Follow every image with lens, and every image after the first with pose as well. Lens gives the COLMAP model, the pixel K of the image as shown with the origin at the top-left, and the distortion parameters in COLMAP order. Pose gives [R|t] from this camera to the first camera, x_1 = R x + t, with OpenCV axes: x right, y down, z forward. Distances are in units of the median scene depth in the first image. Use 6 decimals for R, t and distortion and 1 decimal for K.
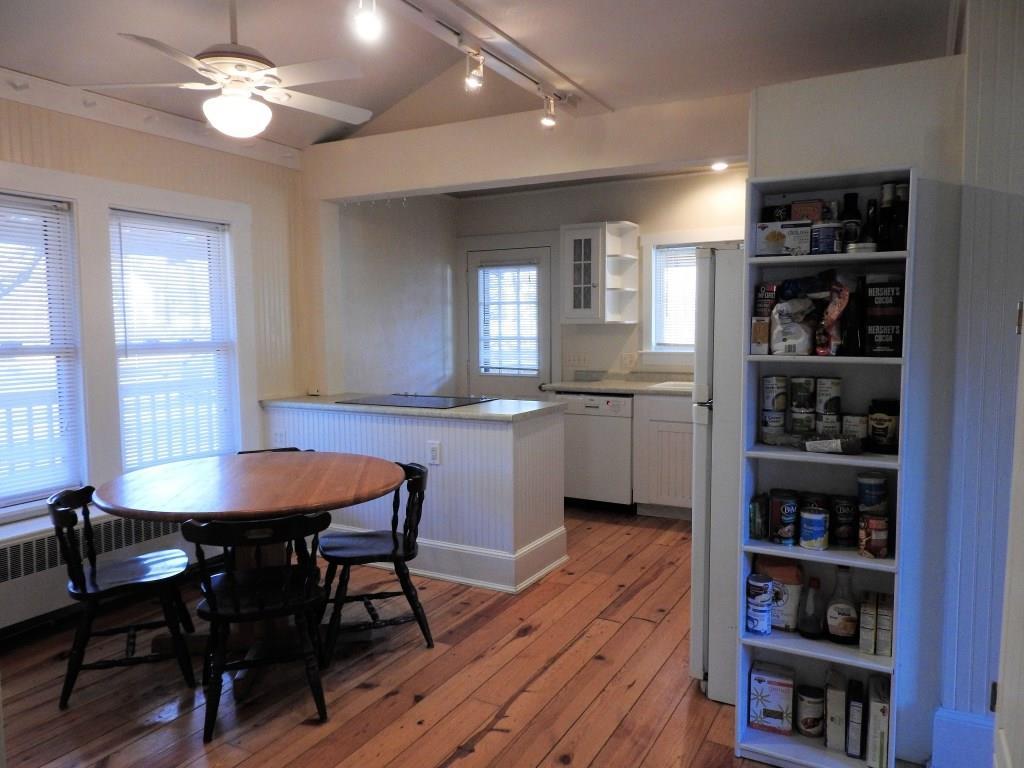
lens RADIAL K [[832.8, 0, 512.0], [0, 832.8, 384.0], [0, 0, 1]] dist [0.007953, -0.000826]
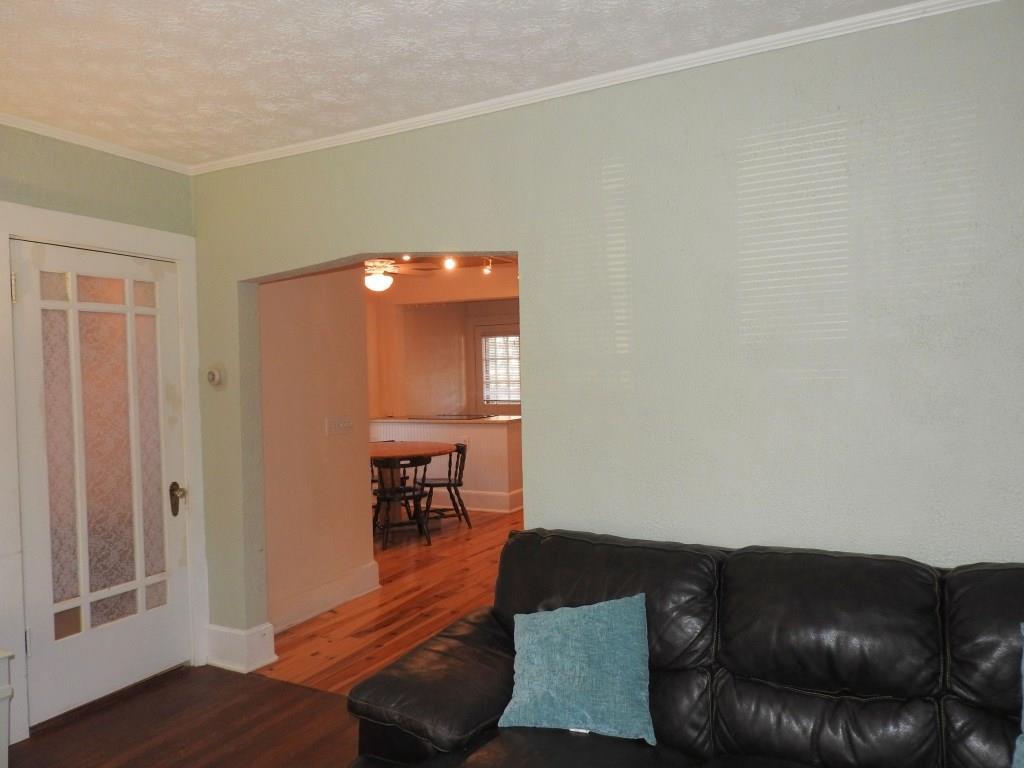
lens RADIAL K [[832.8, 0, 512.0], [0, 832.8, 384.0], [0, 0, 1]] dist [0.007953, -0.000826]
pose [[0.999672, -0.022290, 0.012613, -0.005419], [0.022910, 0.998417, -0.051360, 0.031707], [-0.011449, 0.051632, 0.998601, -0.572326]]
